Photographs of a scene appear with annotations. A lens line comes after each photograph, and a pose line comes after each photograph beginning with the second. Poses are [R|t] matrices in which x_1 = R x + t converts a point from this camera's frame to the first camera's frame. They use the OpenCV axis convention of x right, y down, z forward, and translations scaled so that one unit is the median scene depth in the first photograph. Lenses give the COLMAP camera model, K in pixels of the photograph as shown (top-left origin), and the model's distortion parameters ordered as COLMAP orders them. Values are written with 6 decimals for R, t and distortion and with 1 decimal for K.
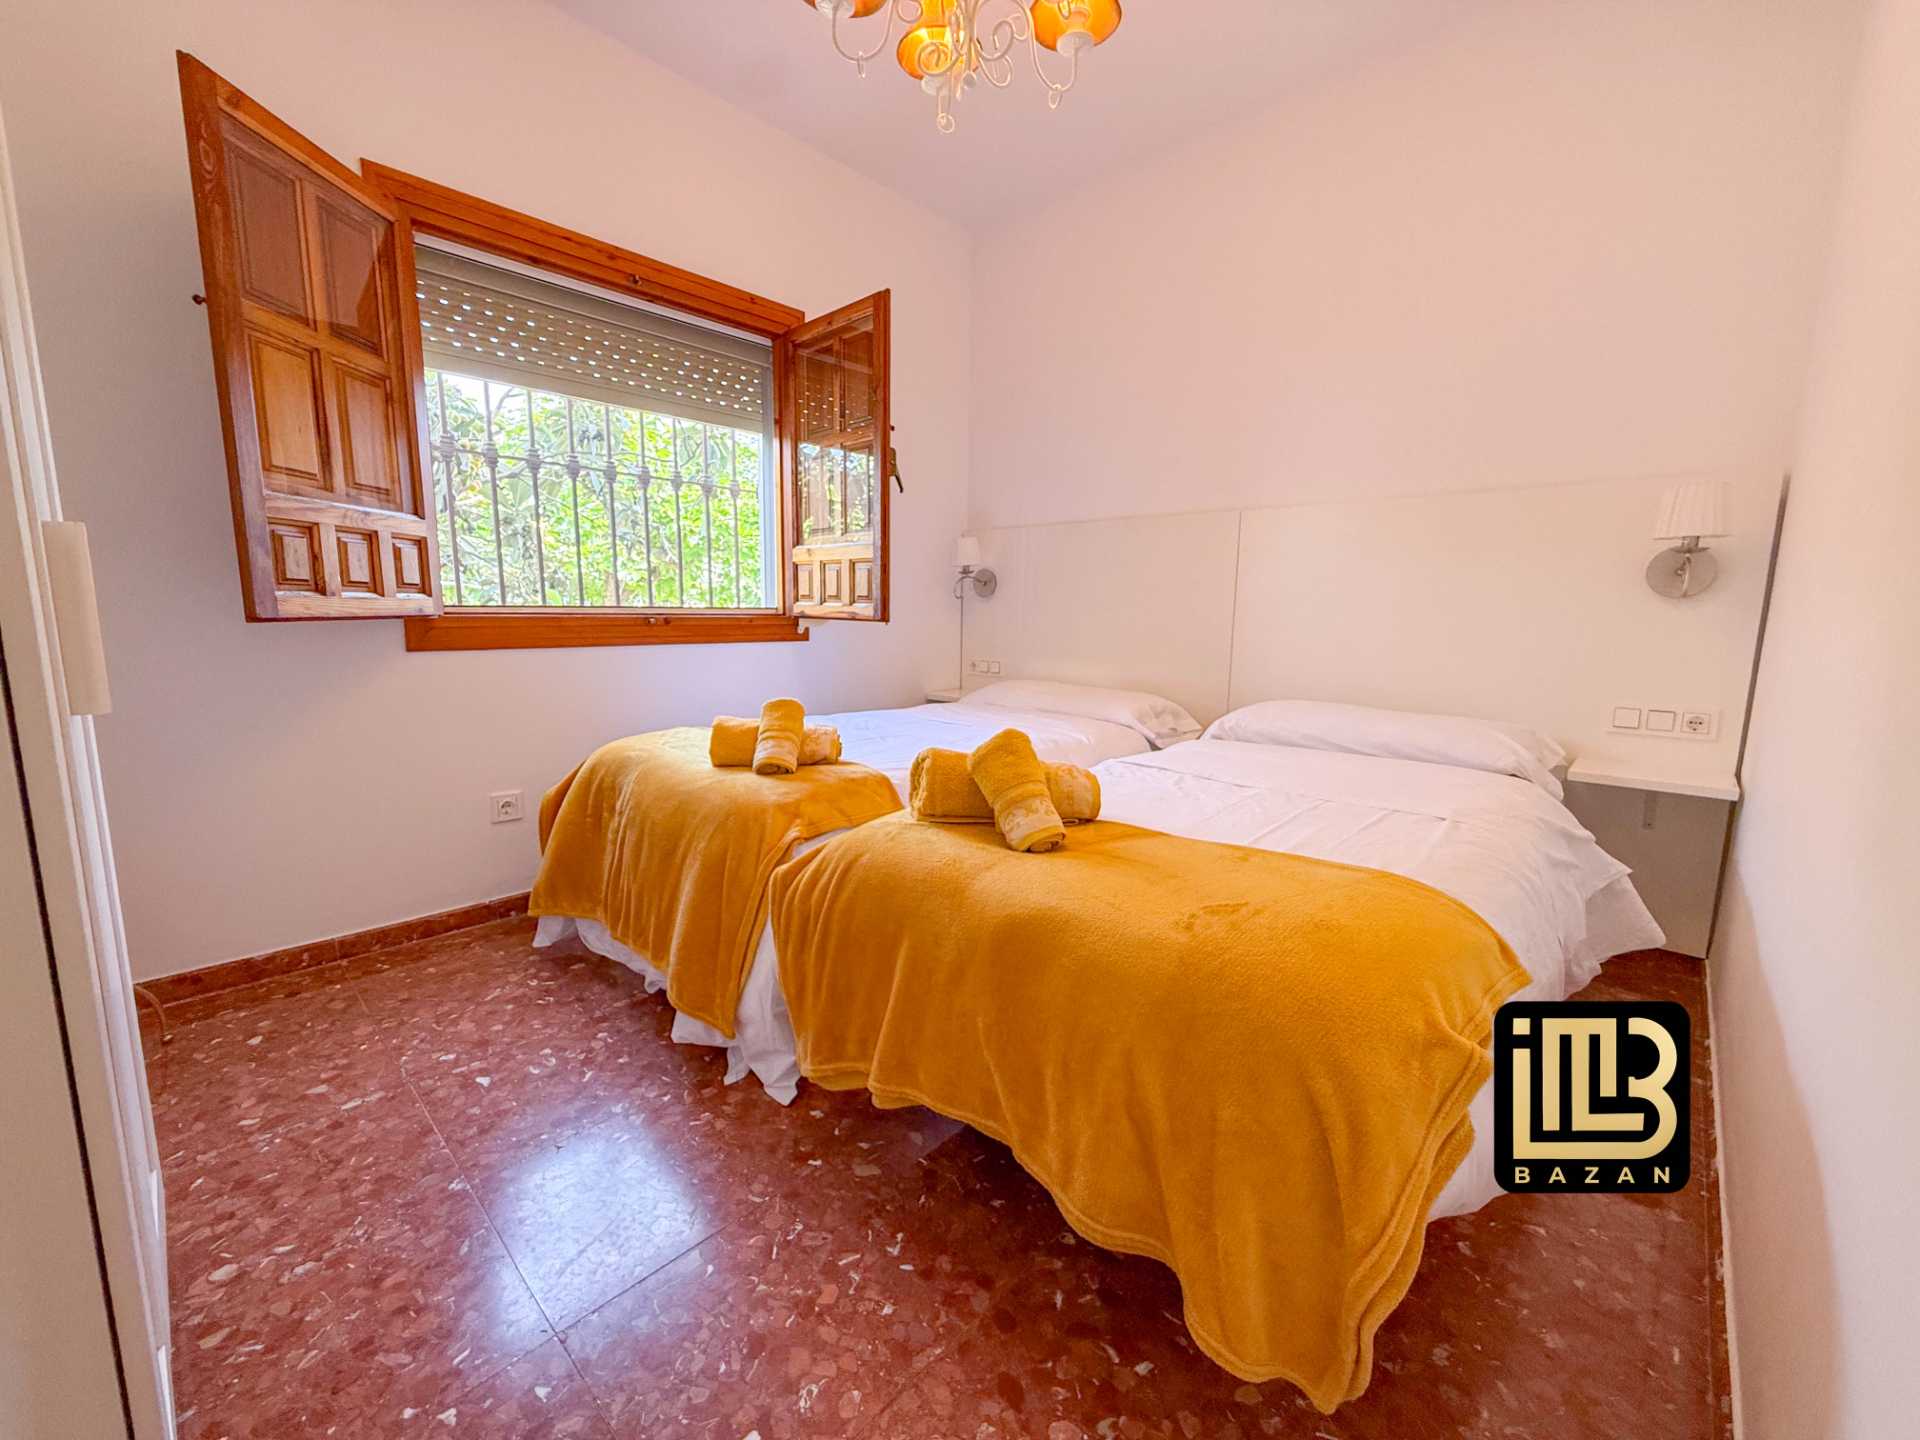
lens RADIAL K [[767.6, 0, 961.5], [0, 767.6, 730.5], [0, 0, 1]] dist [0.000255, -0.000076]
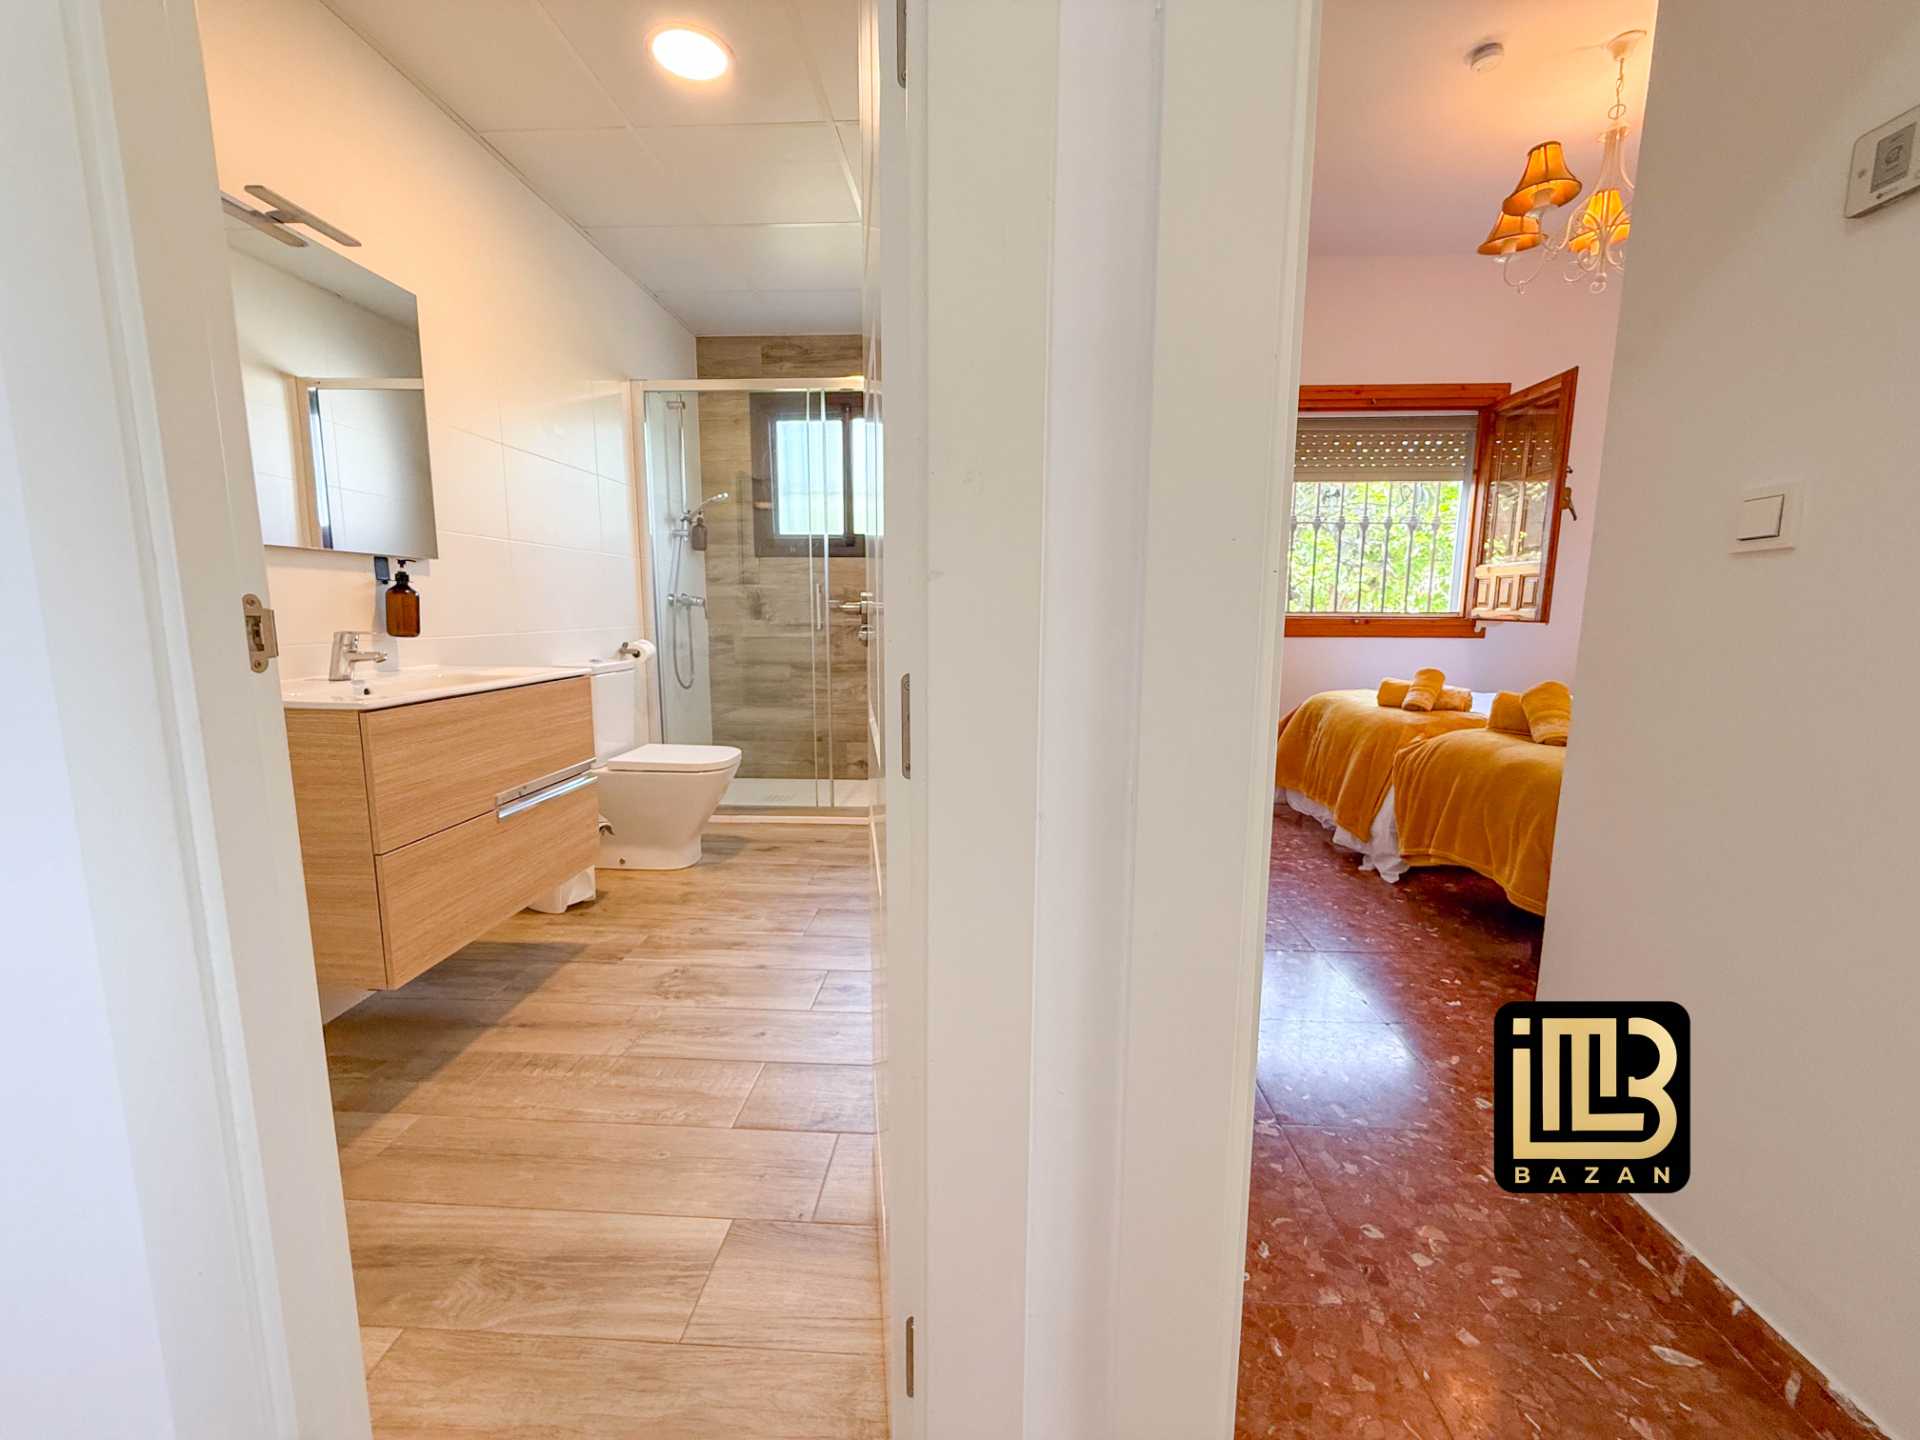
lens RADIAL K [[767.6, 0, 956.5], [0, 767.6, 710.4], [0, 0, 1]] dist [0.000255, -0.000076]
pose [[0.639634, 0.089459, -0.763456, 0.265215], [-0.114993, 0.993164, 0.020032, 0.092042], [0.760029, 0.074979, 0.645549, -0.566032]]
